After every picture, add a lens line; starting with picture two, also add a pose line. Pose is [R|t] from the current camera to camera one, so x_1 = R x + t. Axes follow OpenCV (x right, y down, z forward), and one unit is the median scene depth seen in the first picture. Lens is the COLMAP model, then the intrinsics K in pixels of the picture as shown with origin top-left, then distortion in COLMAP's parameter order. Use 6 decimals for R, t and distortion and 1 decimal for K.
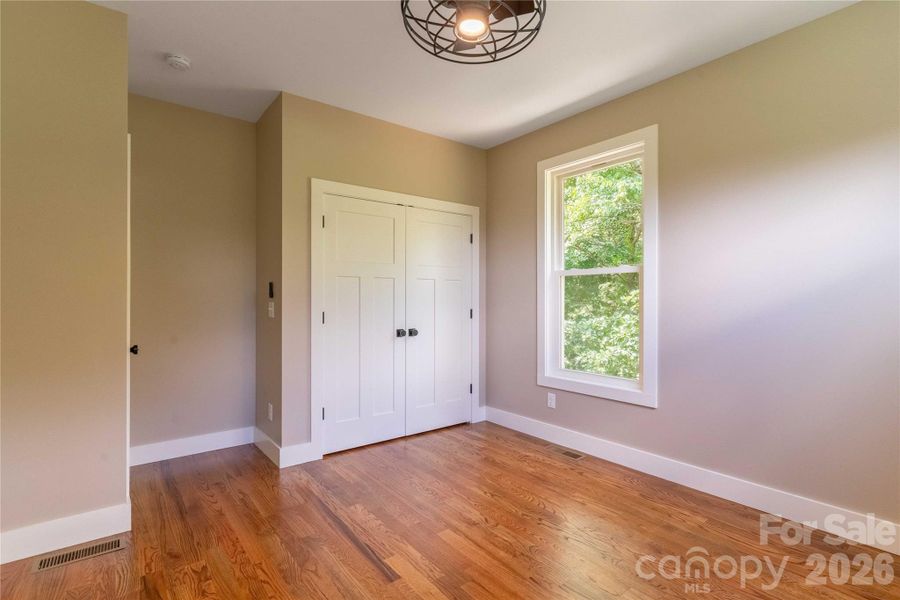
lens RADIAL K [[438.1, 0, 446.2], [0, 438.1, 284.0], [0, 0, 1]] dist [0.001406, 0.002225]
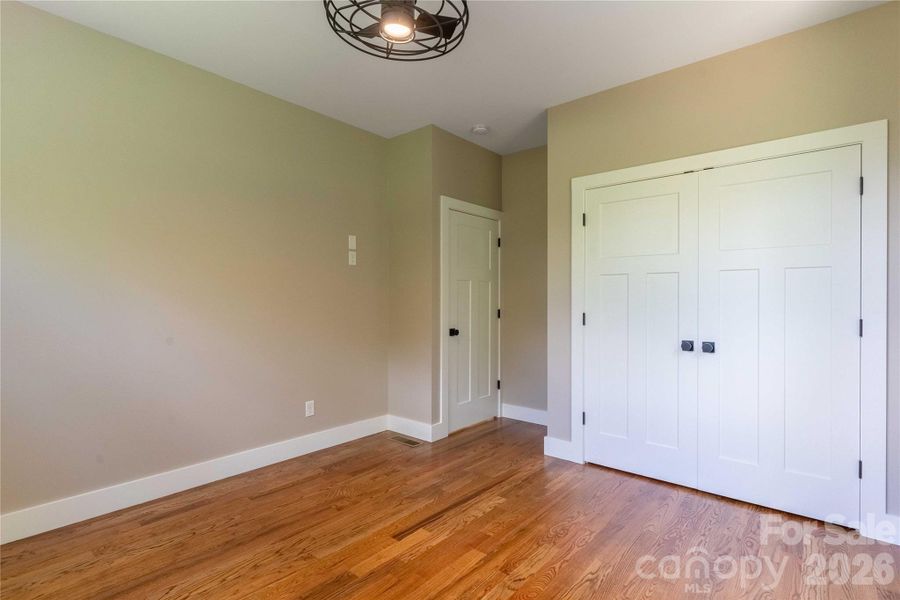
lens RADIAL K [[442.0, 0, 459.5], [0, 442.0, 288.7], [0, 0, 1]] dist [0.000475, 0.000497]
pose [[0.209200, -0.022137, -0.977622, 0.732029], [0.025811, 0.999520, -0.017110, 0.024936], [0.977532, -0.021654, 0.209671, 0.634481]]
